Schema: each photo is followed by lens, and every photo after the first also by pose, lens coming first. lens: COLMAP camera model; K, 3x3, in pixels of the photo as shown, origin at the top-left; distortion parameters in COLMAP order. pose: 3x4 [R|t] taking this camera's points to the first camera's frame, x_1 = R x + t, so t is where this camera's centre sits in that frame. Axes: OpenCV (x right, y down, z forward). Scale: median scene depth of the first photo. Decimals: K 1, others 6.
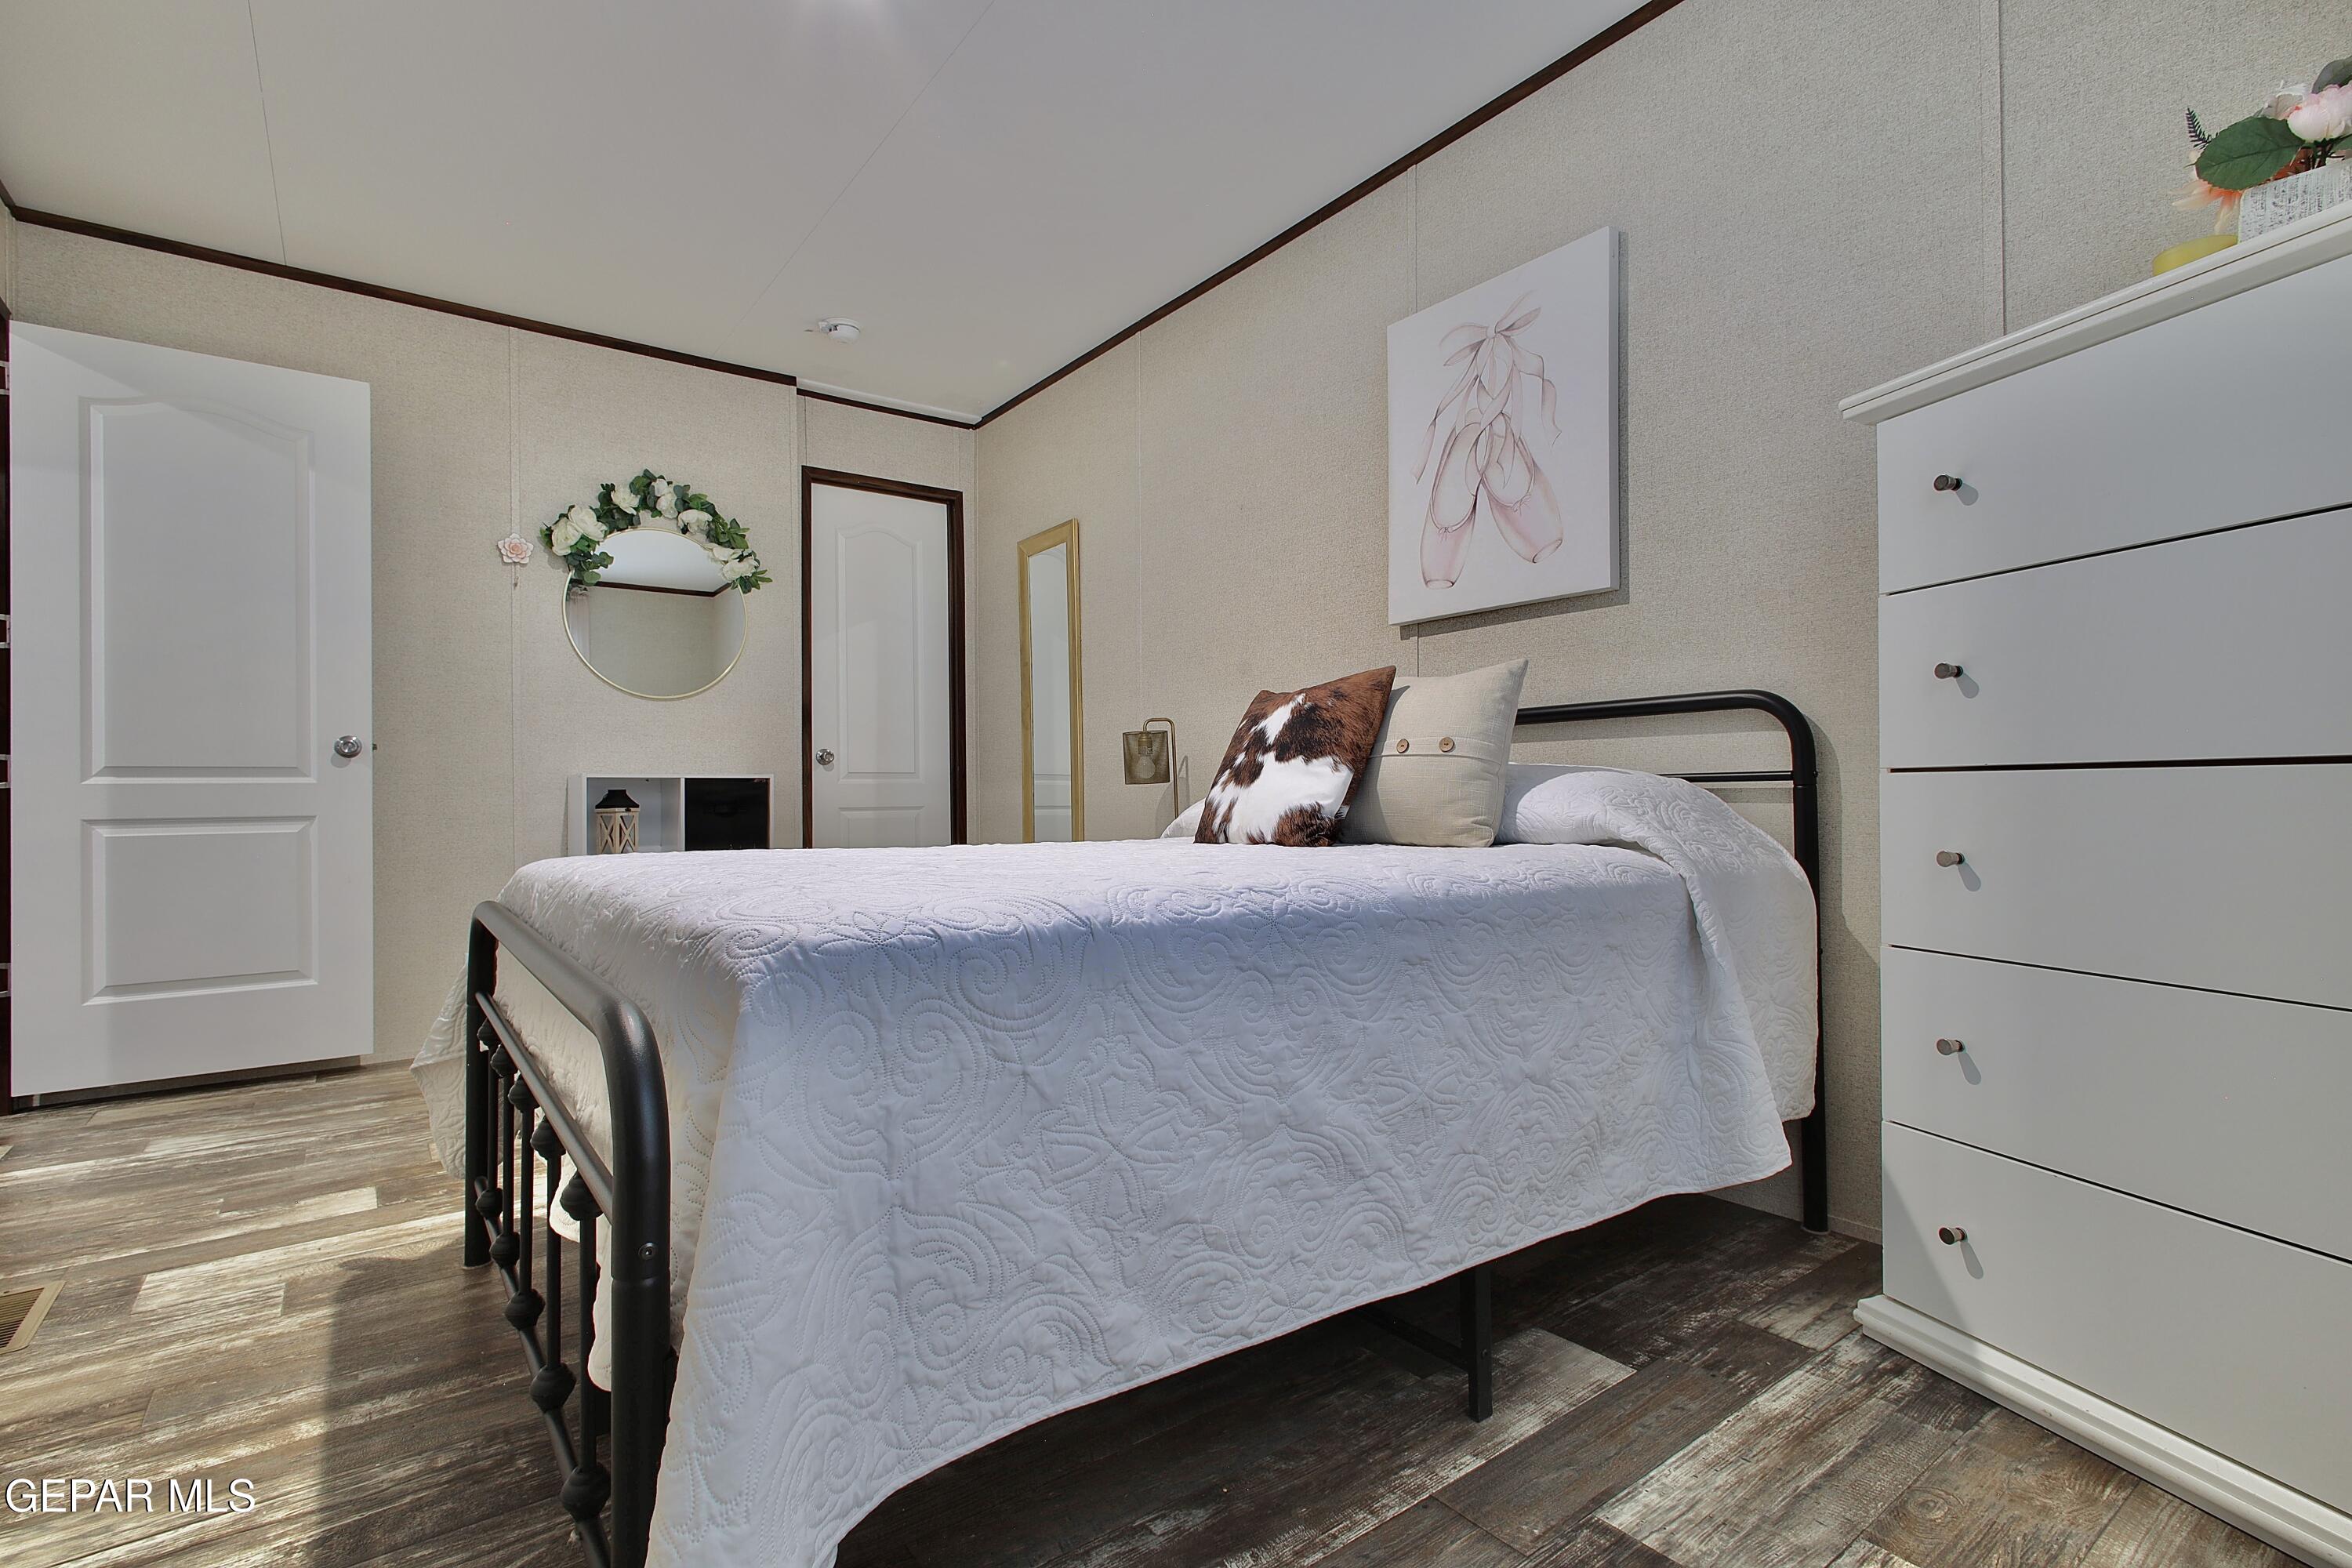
lens RADIAL K [[1083.8, 0, 1170.7], [0, 1083.8, 781.3], [0, 0, 1]] dist [-0.000304, 0.001674]
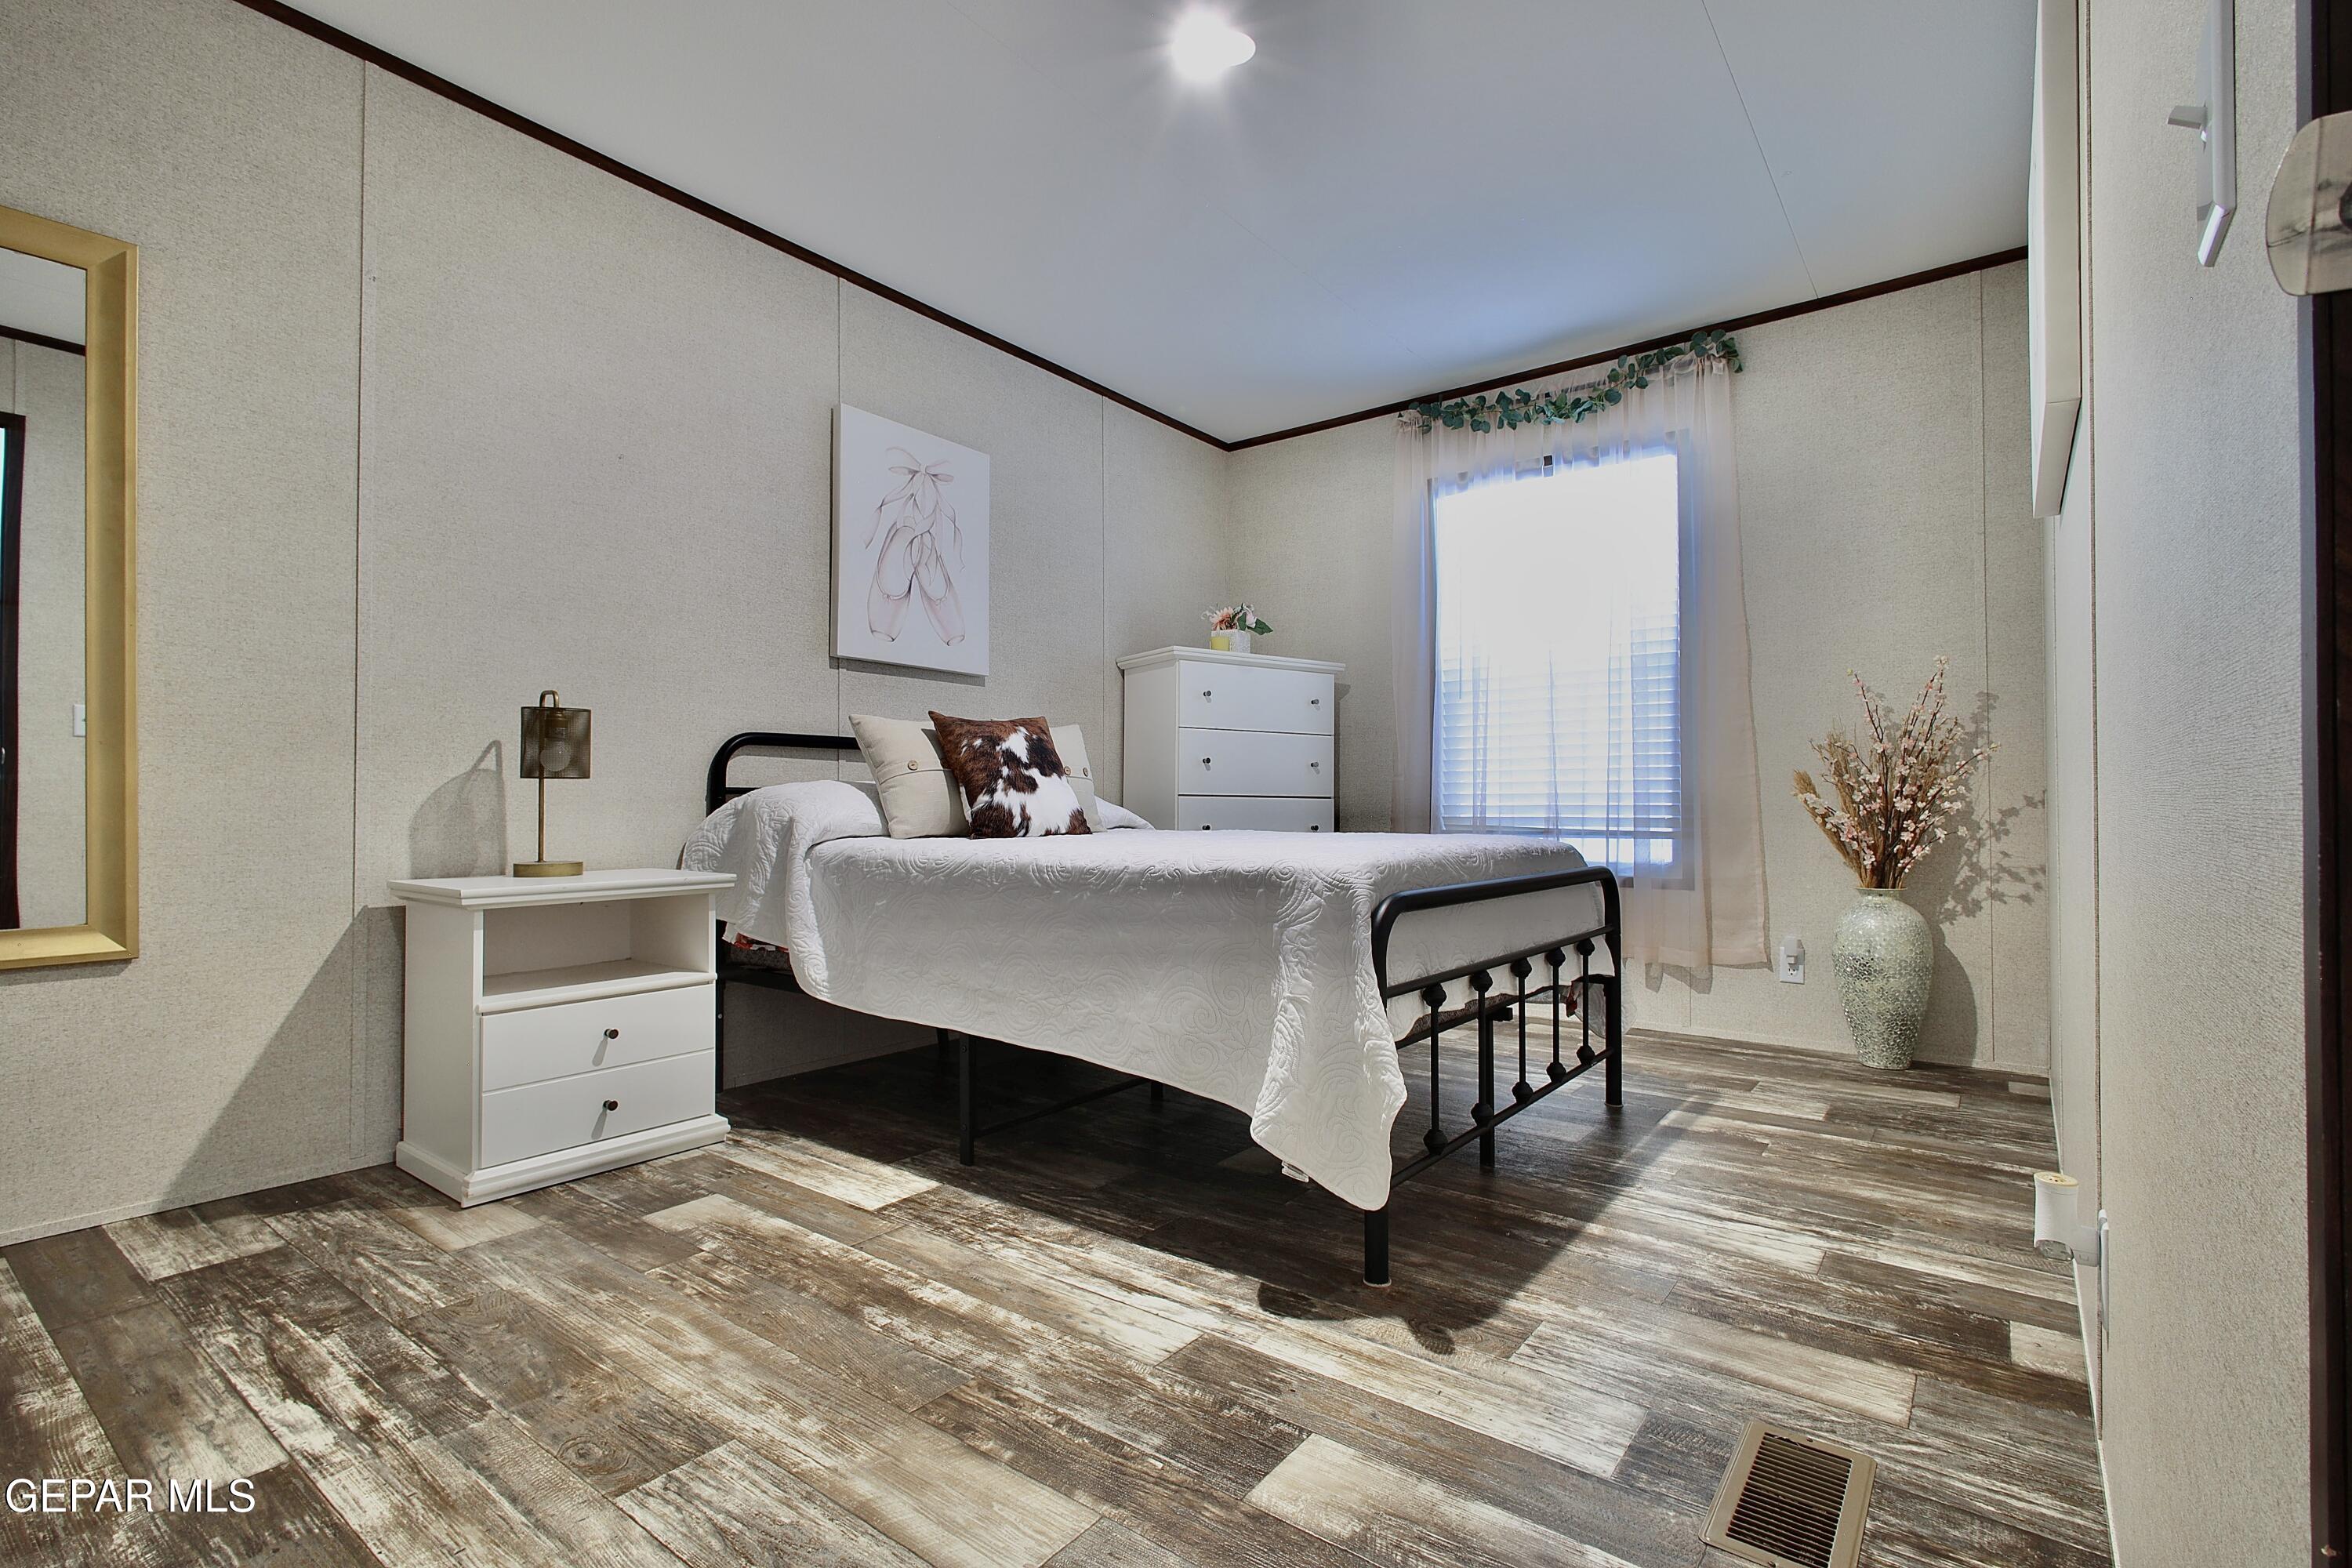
lens RADIAL K [[1097.7, 0, 1173.5], [0, 1097.7, 784.7], [0, 0, 1]] dist [0.007734, -0.004007]
pose [[-0.274623, 0.033092, 0.960982, -1.621964], [-0.009794, 0.999260, -0.037209, 0.054597], [-0.961502, -0.019631, -0.274096, 1.533365]]
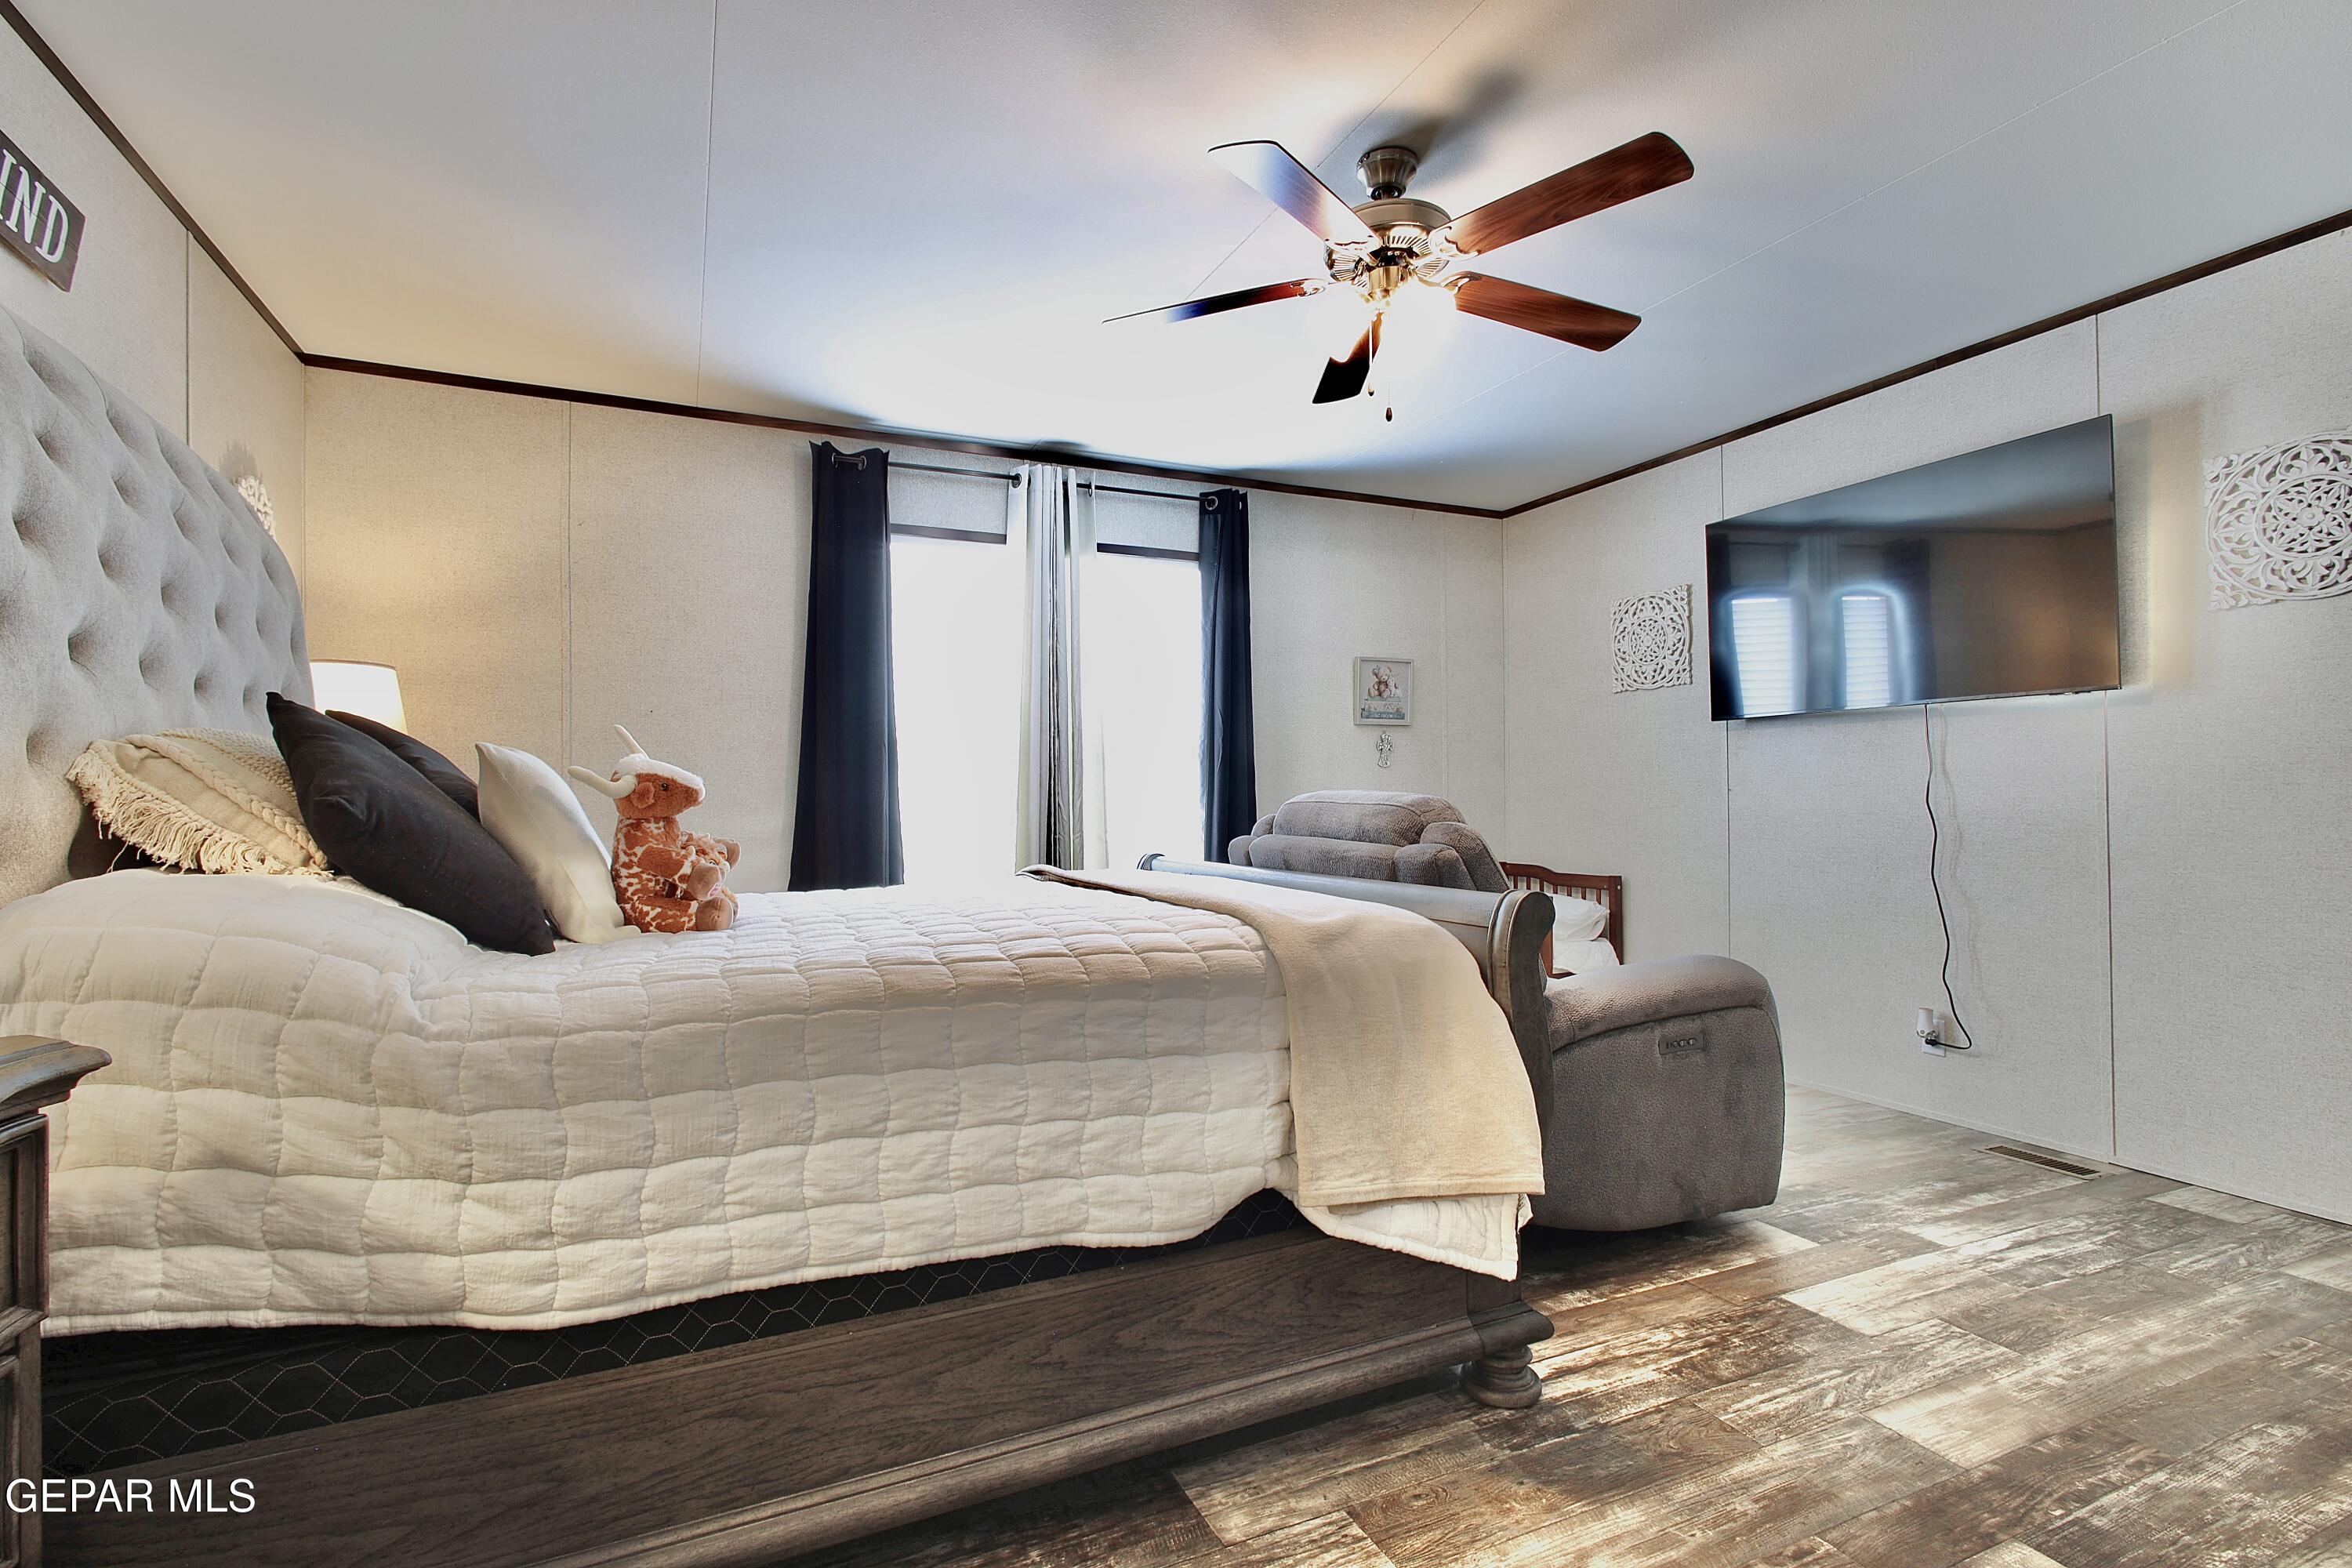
lens RADIAL K [[1083.8, 0, 1156.2], [0, 1083.8, 775.1], [0, 0, 1]] dist [-0.000304, 0.001674]
pose [[0.975572, 0.010982, -0.219407, -0.799378], [-0.008378, 0.999883, 0.012796, -0.129571], [0.219522, -0.010645, 0.975549, 0.776137]]
